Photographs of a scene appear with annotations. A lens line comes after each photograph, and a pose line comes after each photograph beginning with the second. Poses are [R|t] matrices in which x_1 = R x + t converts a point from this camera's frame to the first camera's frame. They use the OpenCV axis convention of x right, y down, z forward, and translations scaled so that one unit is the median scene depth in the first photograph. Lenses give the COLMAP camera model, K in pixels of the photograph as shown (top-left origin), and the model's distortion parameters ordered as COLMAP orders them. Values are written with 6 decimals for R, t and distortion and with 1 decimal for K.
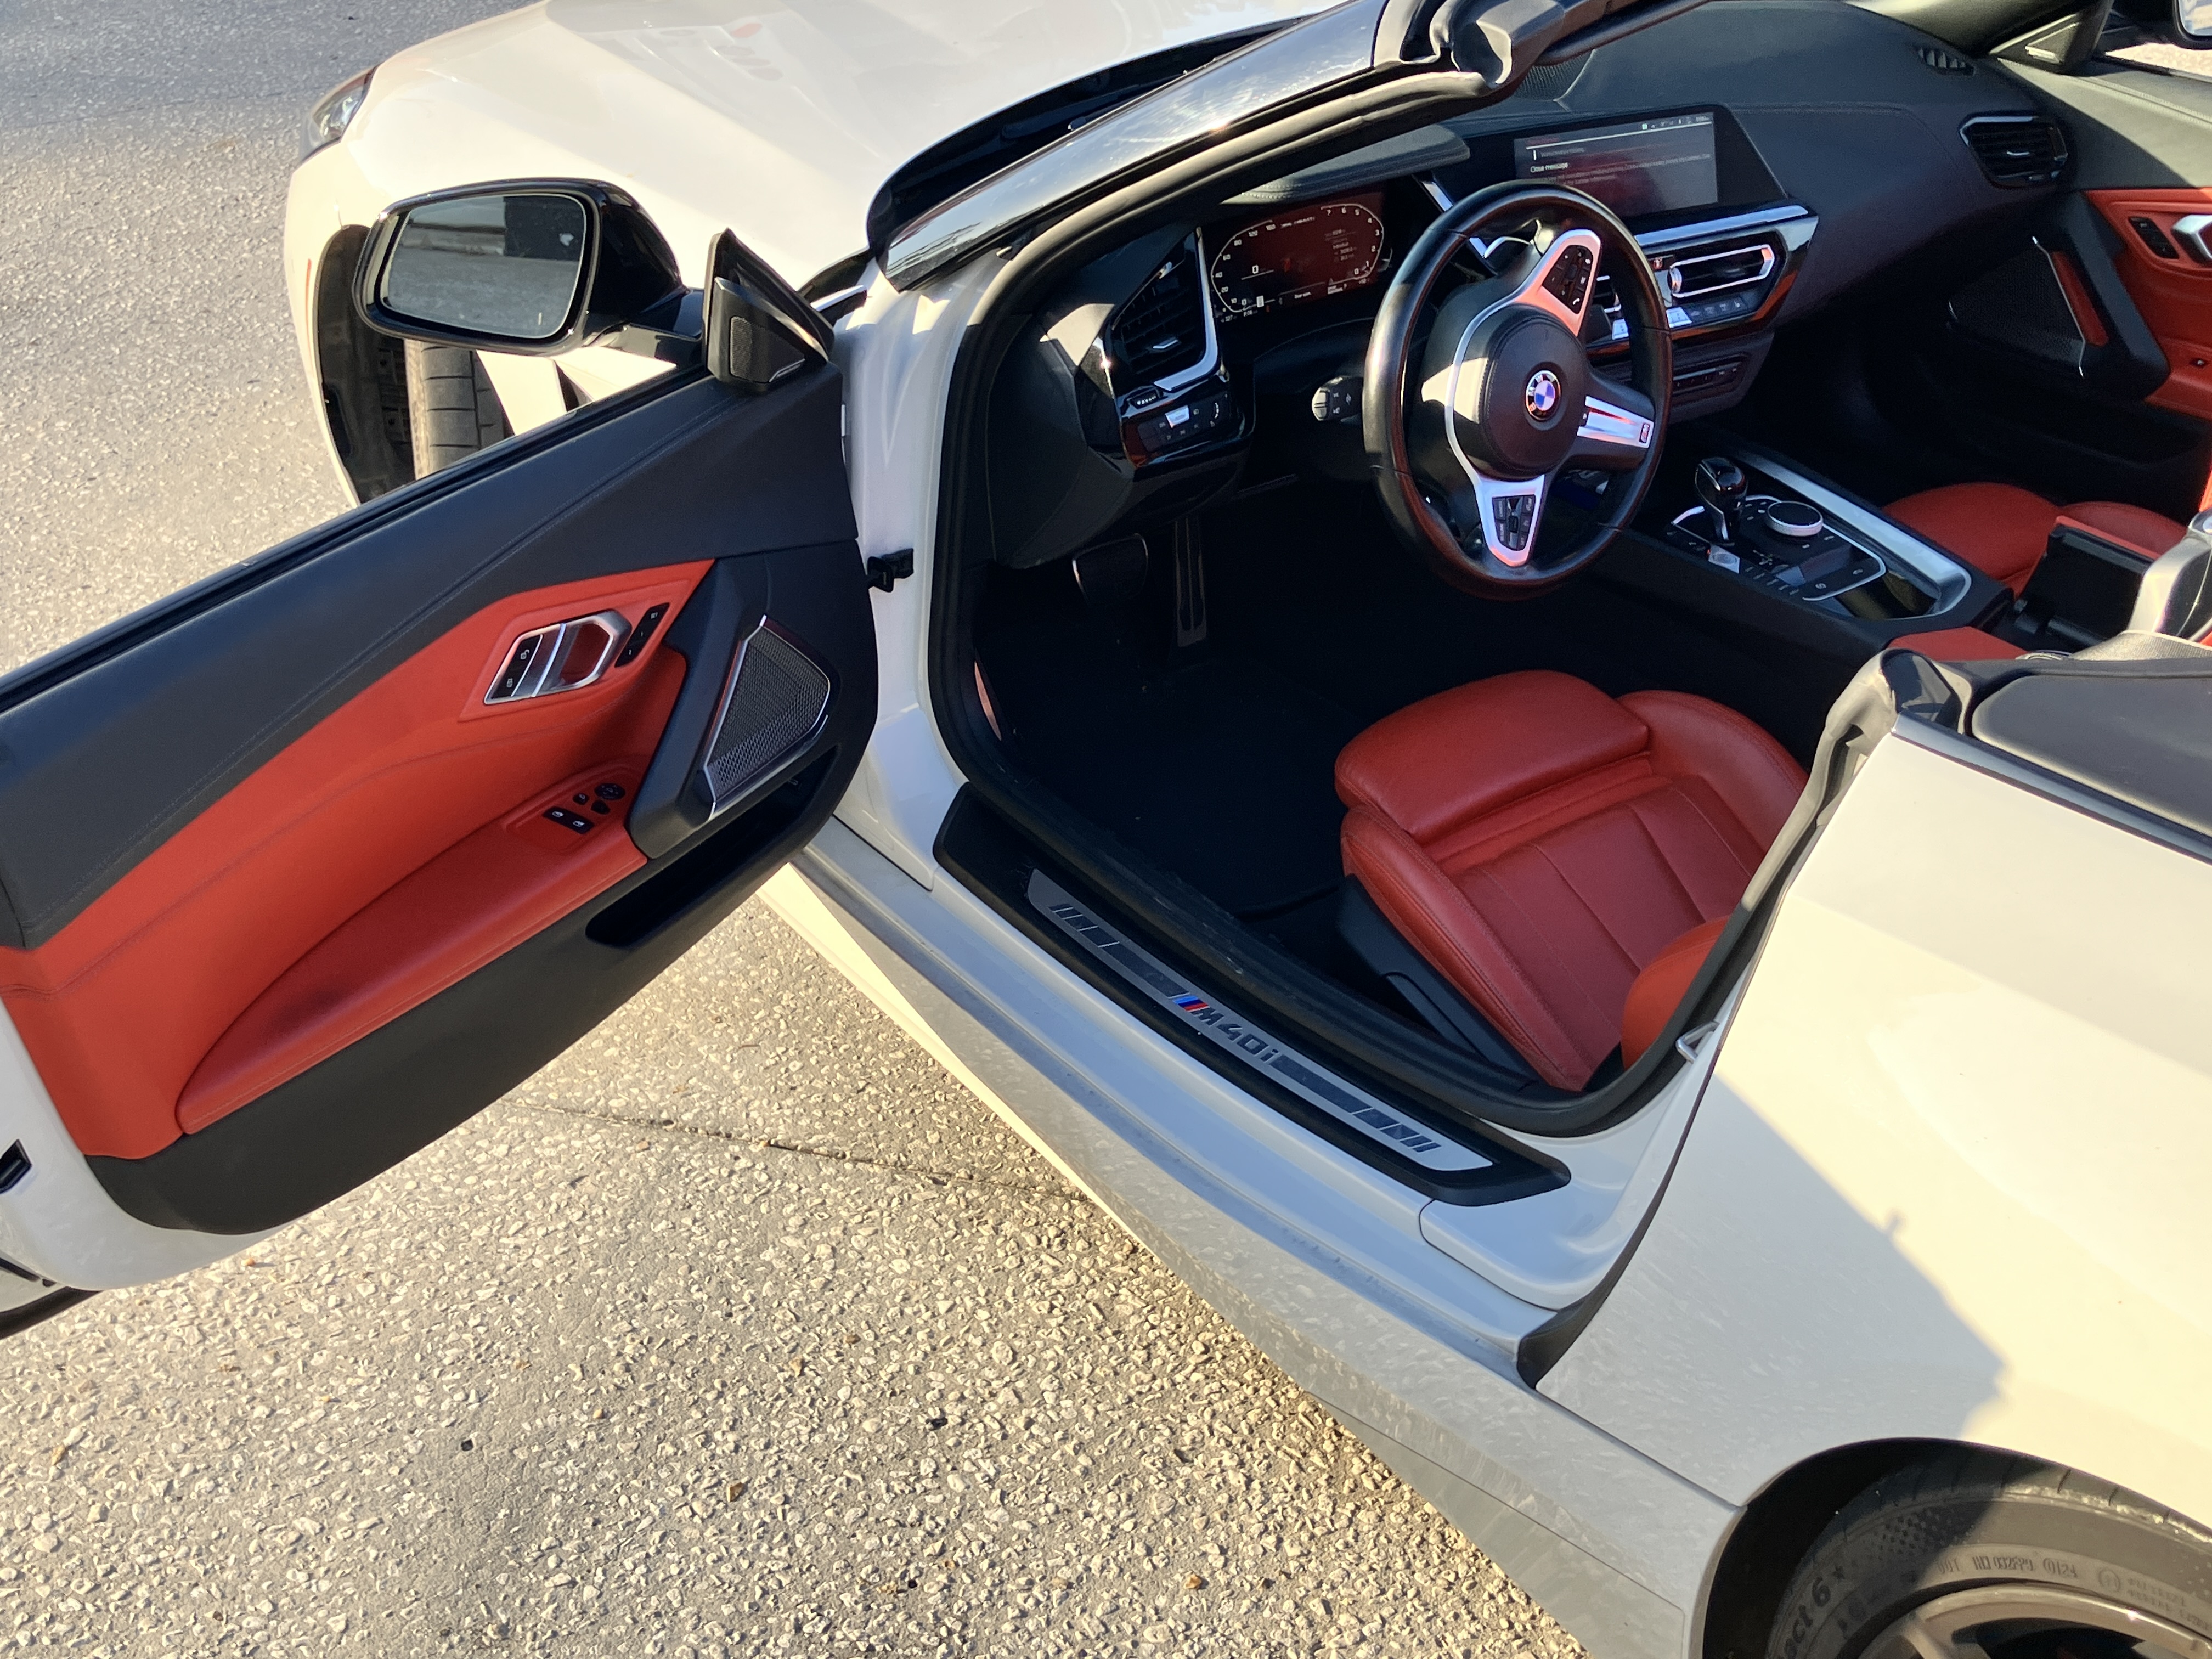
lens RADIAL K [[2483.5, 0, 1106.0], [0, 2483.5, 829.5], [0, 0, 1]] dist [0.150141, -0.439476]
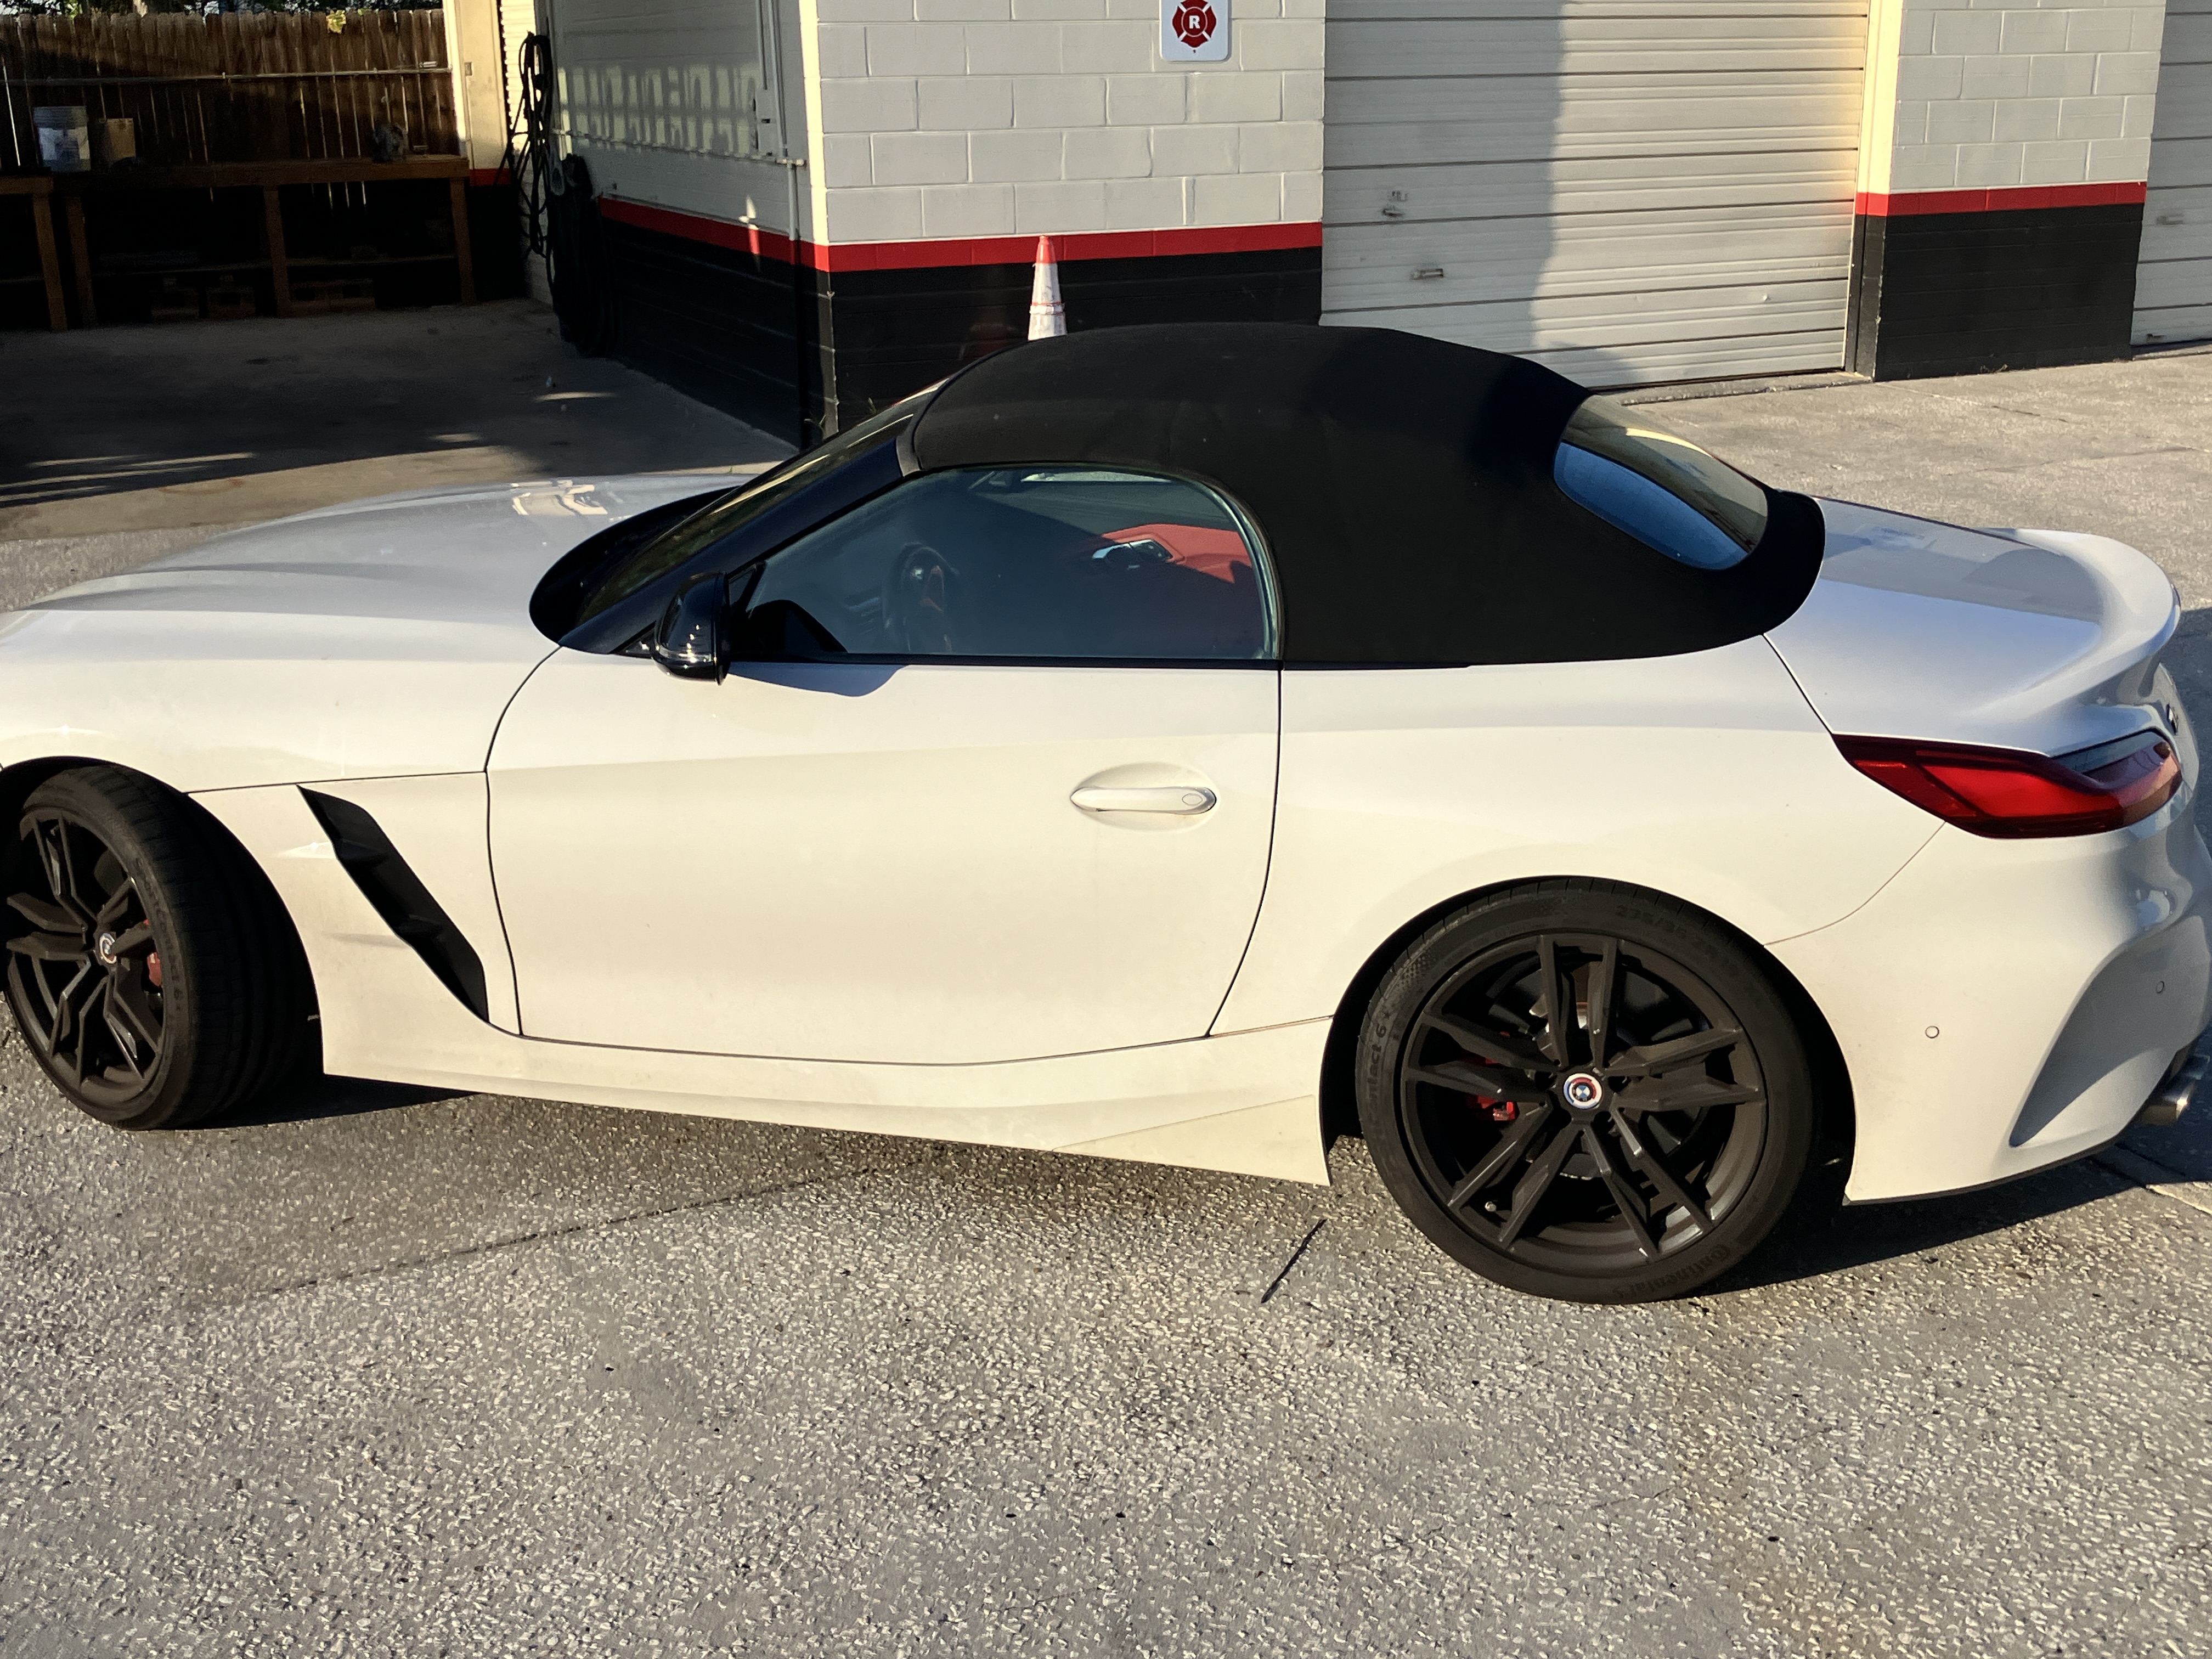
lens RADIAL K [[2483.5, 0, 1106.0], [0, 2483.5, 829.5], [0, 0, 1]] dist [0.150141, -0.439476]
pose [[0.789921, -0.213203, 0.574952, -0.806742], [0.350229, 0.926500, -0.137613, 0.247465], [-0.503353, 0.310068, 0.806532, -0.515762]]
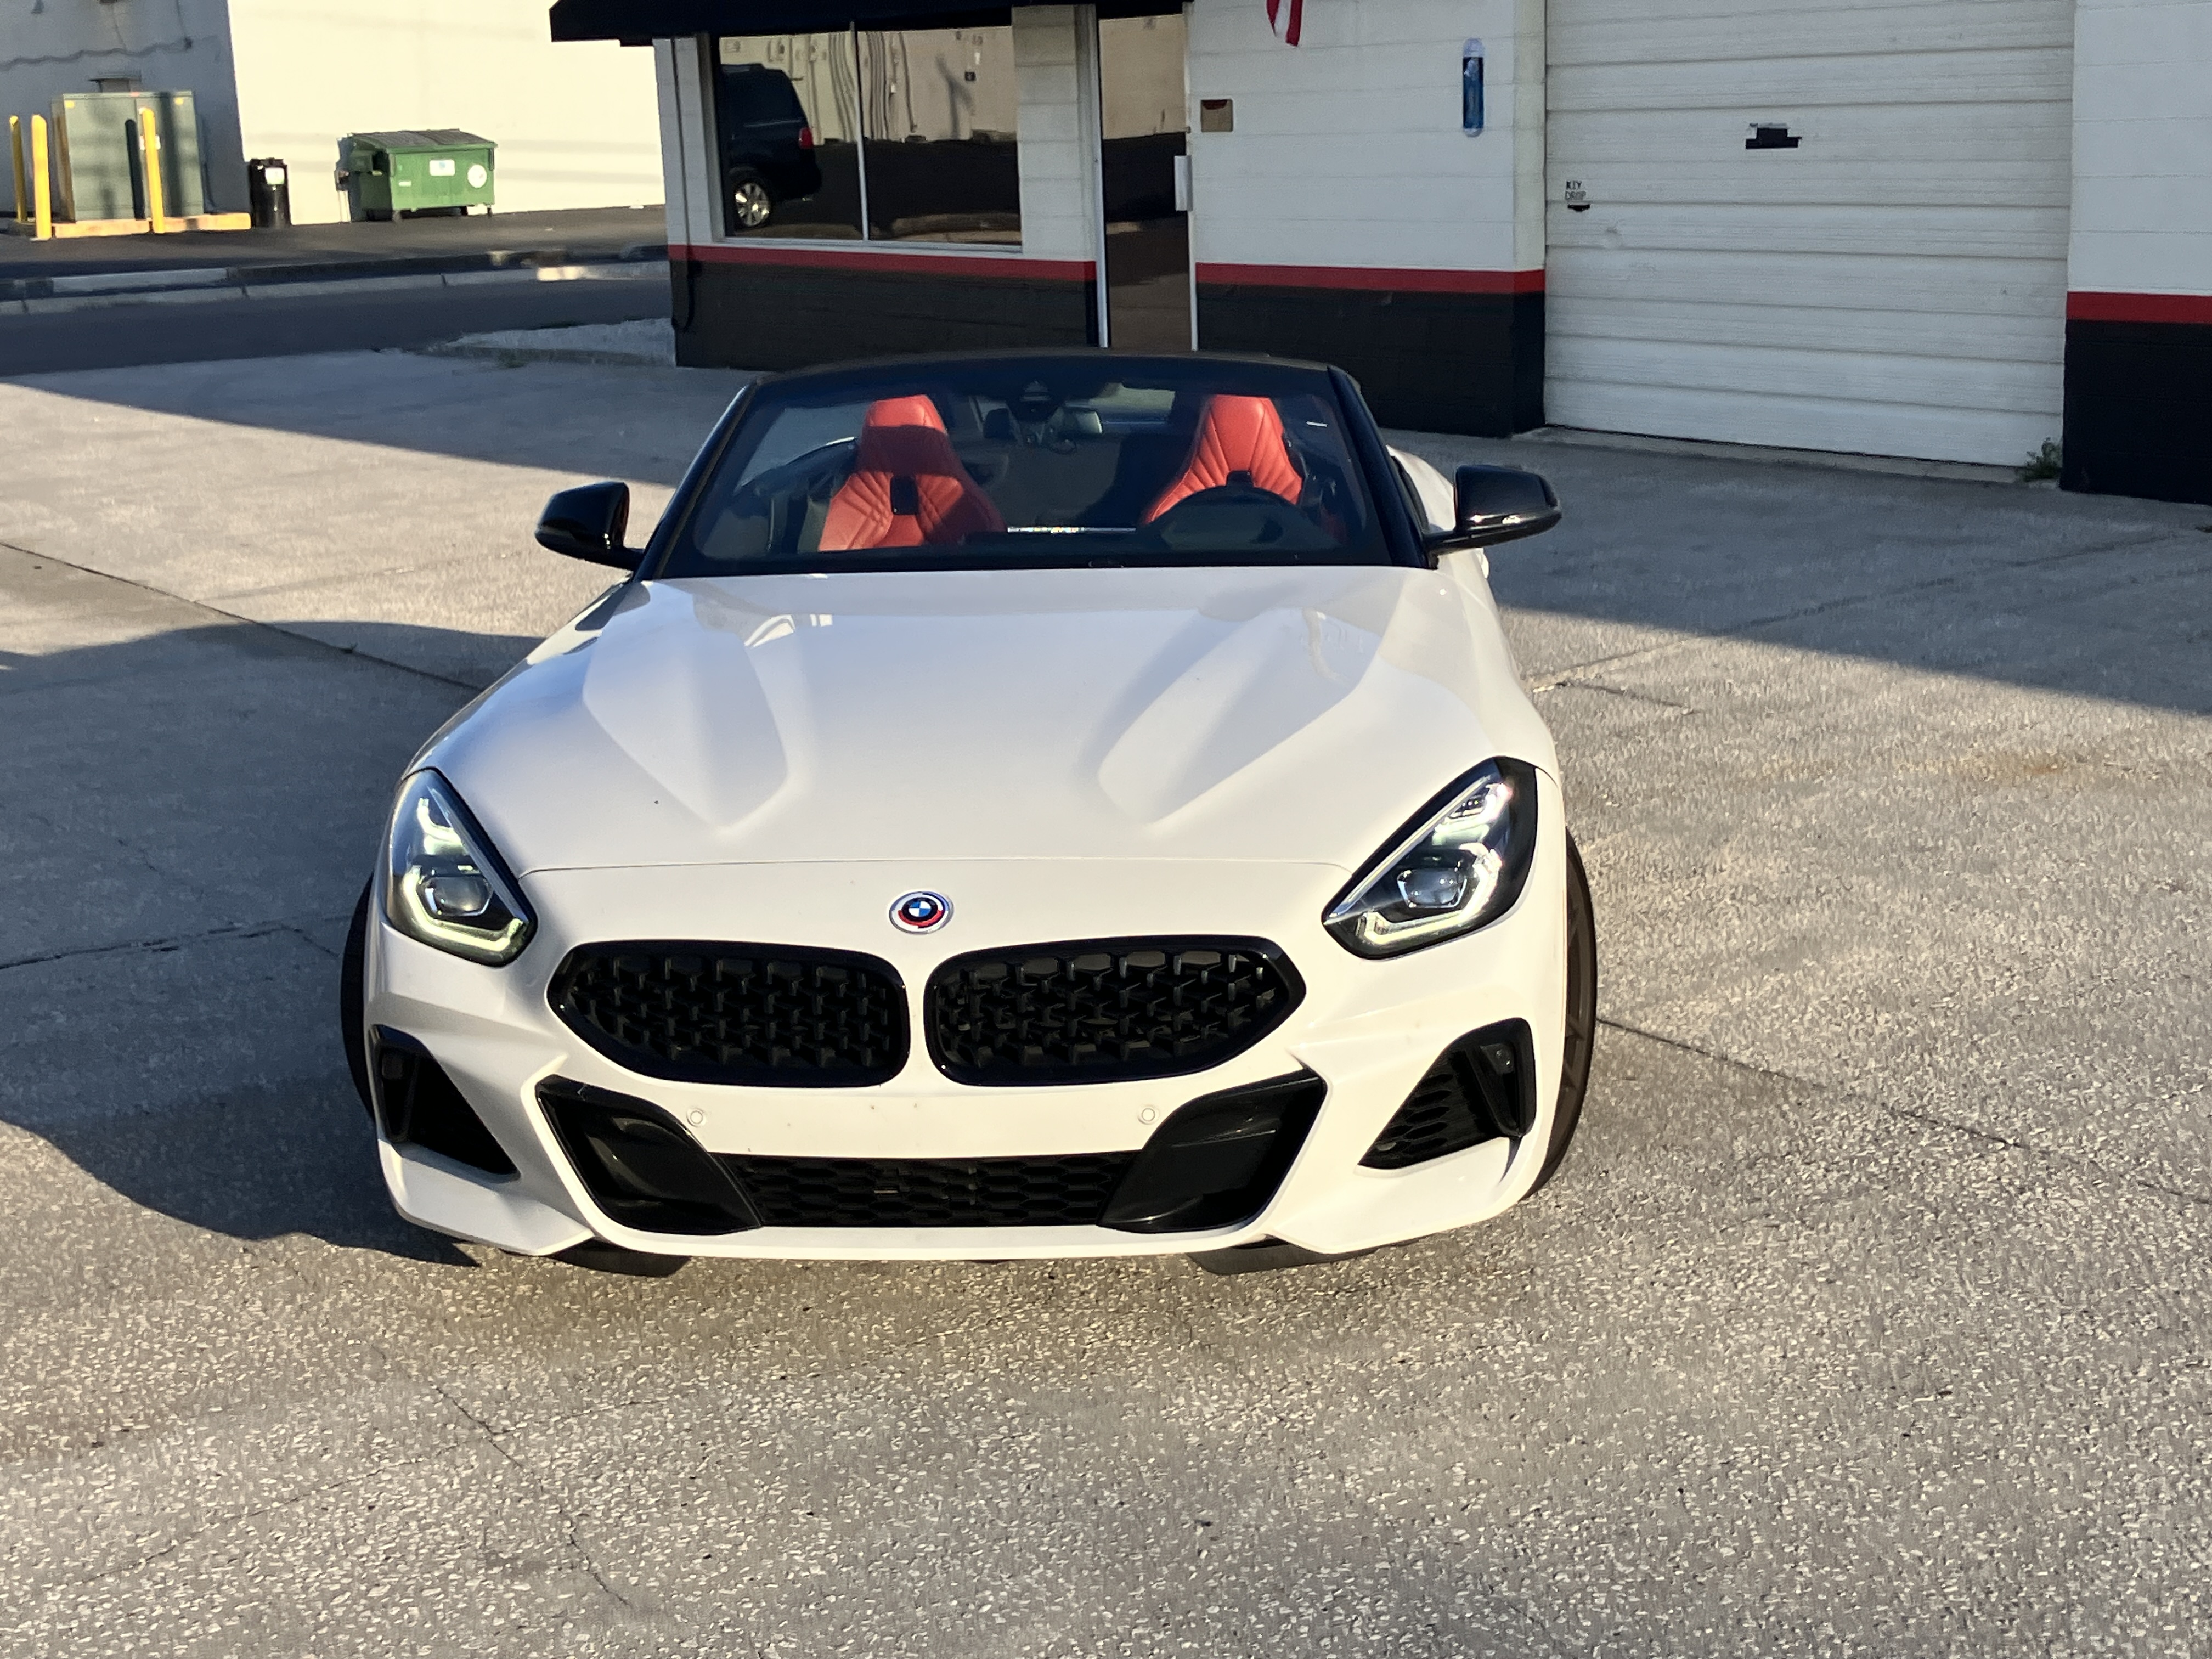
lens RADIAL K [[3029.5, 0, 1106.0], [0, 3029.5, 829.5], [0, 0, 1]] dist [0.169873, -0.578391]
pose [[-0.761559, -0.134881, 0.633904, -1.419934], [0.365381, 0.718486, 0.591839, -1.567276], [-0.535279, 0.682337, -0.497887, 2.443395]]
